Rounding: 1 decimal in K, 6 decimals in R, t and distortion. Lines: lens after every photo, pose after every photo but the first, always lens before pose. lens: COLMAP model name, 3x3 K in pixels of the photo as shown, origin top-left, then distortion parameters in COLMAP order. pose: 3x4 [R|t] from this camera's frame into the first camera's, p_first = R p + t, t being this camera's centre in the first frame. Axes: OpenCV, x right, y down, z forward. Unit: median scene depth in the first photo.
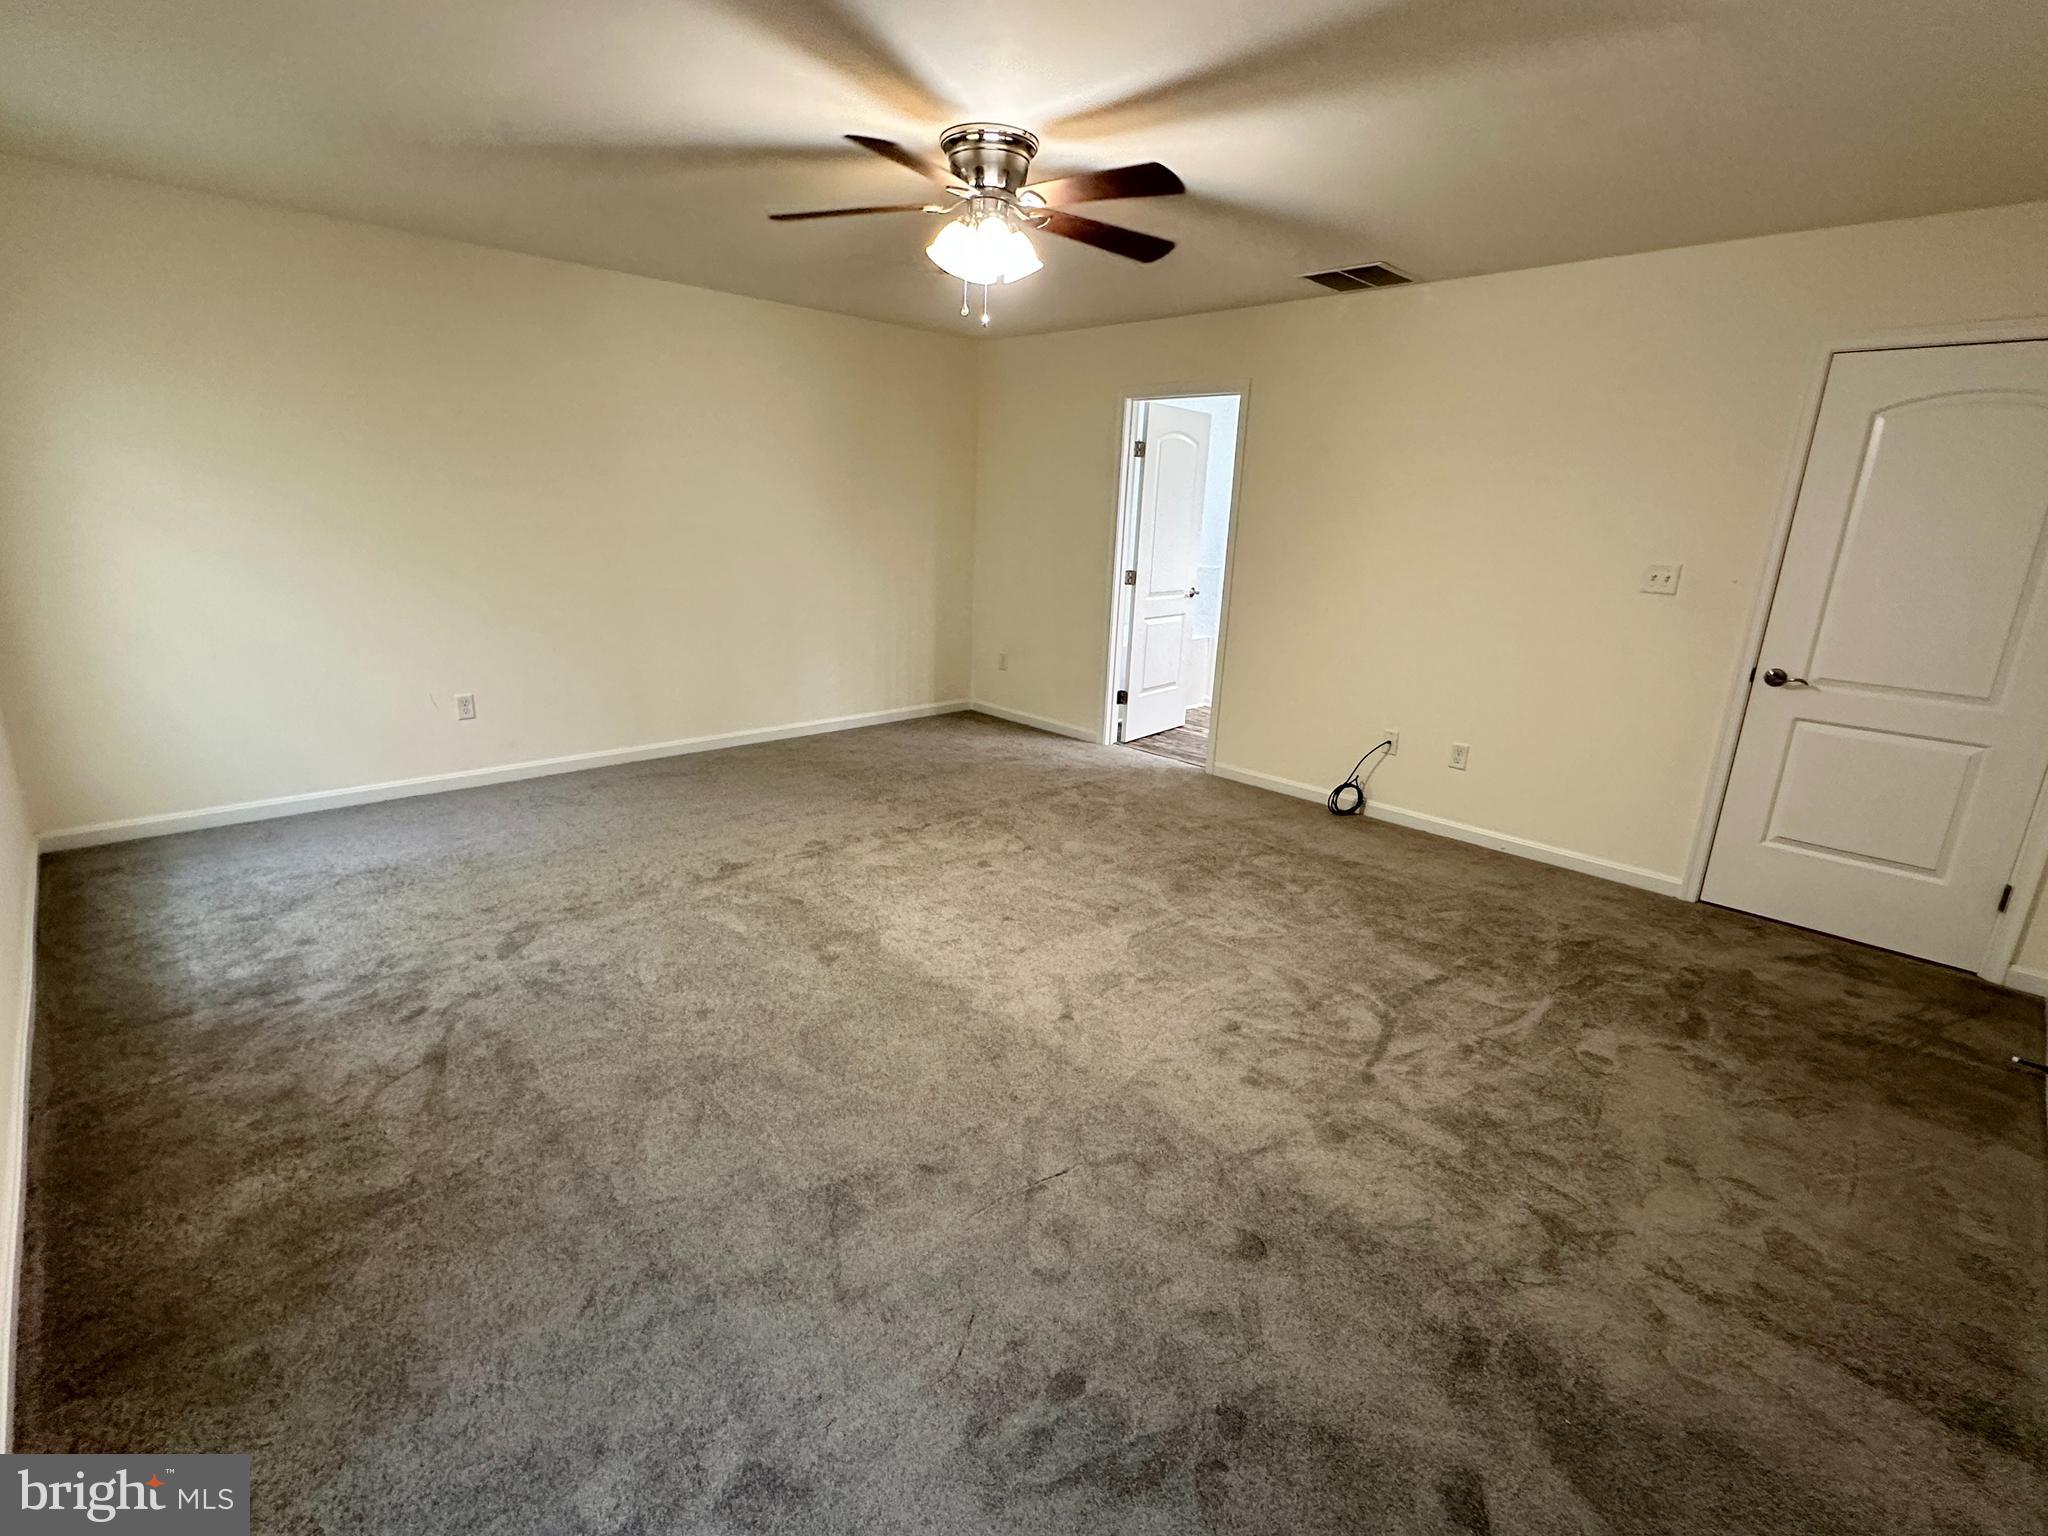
lens RADIAL K [[962.7, 0, 1024.0], [0, 962.7, 768.0], [0, 0, 1]] dist [0.002000, 0.000206]
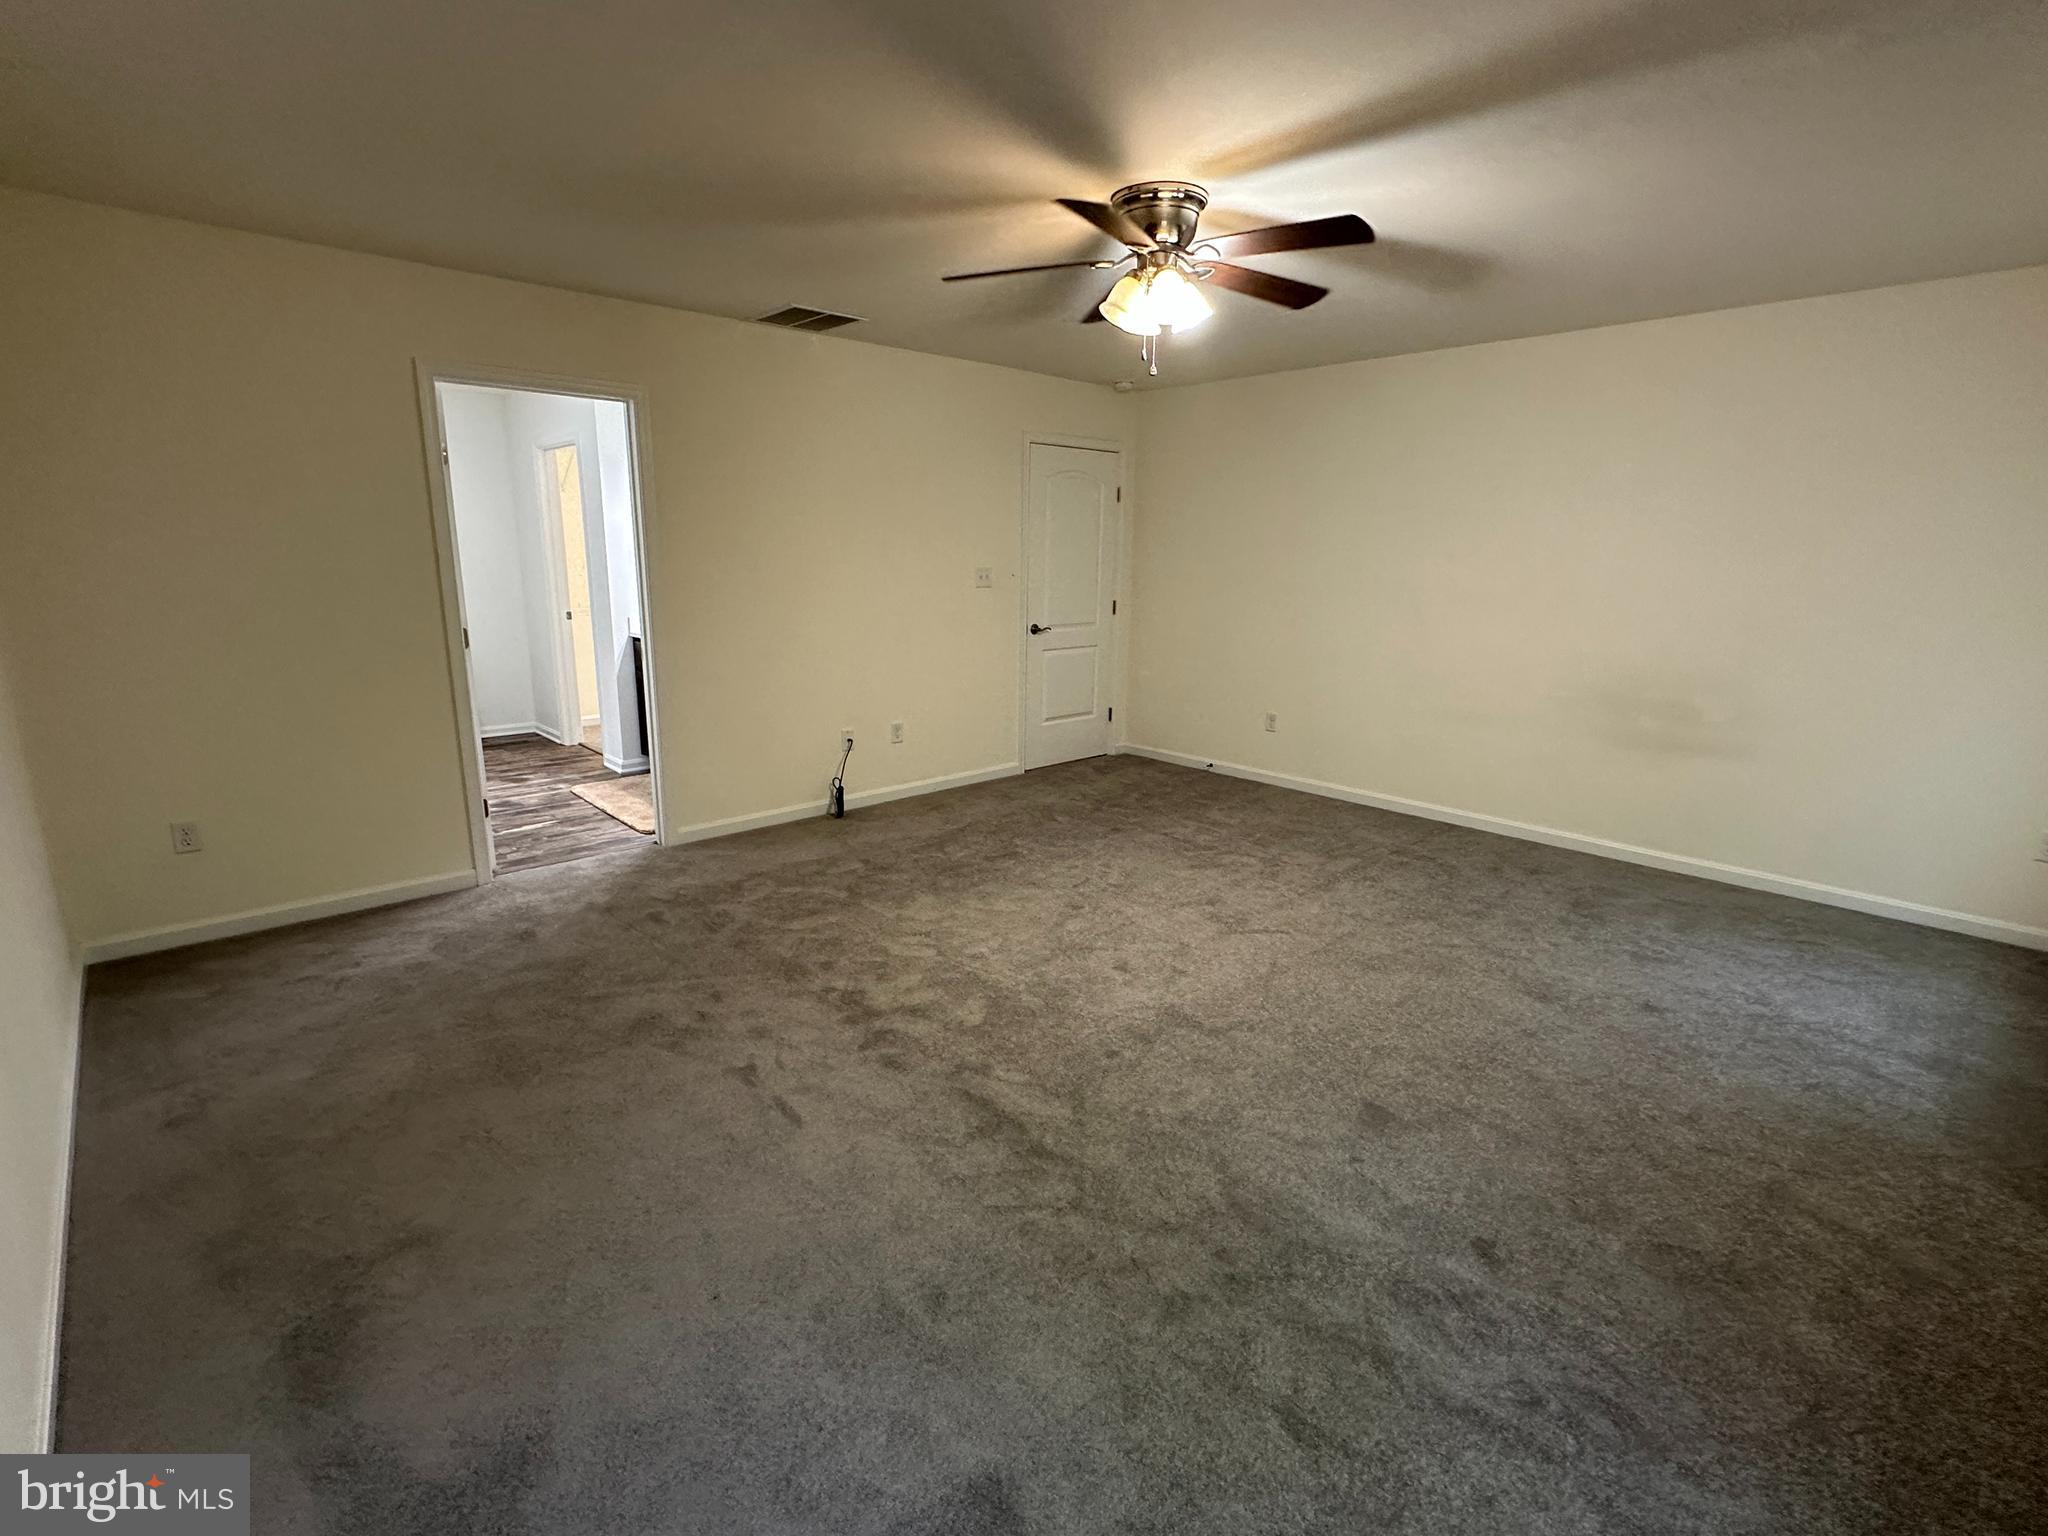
lens RADIAL K [[962.7, 0, 1024.0], [0, 962.7, 768.0], [0, 0, 1]] dist [0.002000, 0.000206]
pose [[0.015486, -0.265375, 0.964021, -0.880834], [0.252228, 0.933993, 0.253057, -0.283658], [-0.967544, 0.239234, 0.081399, 0.887305]]
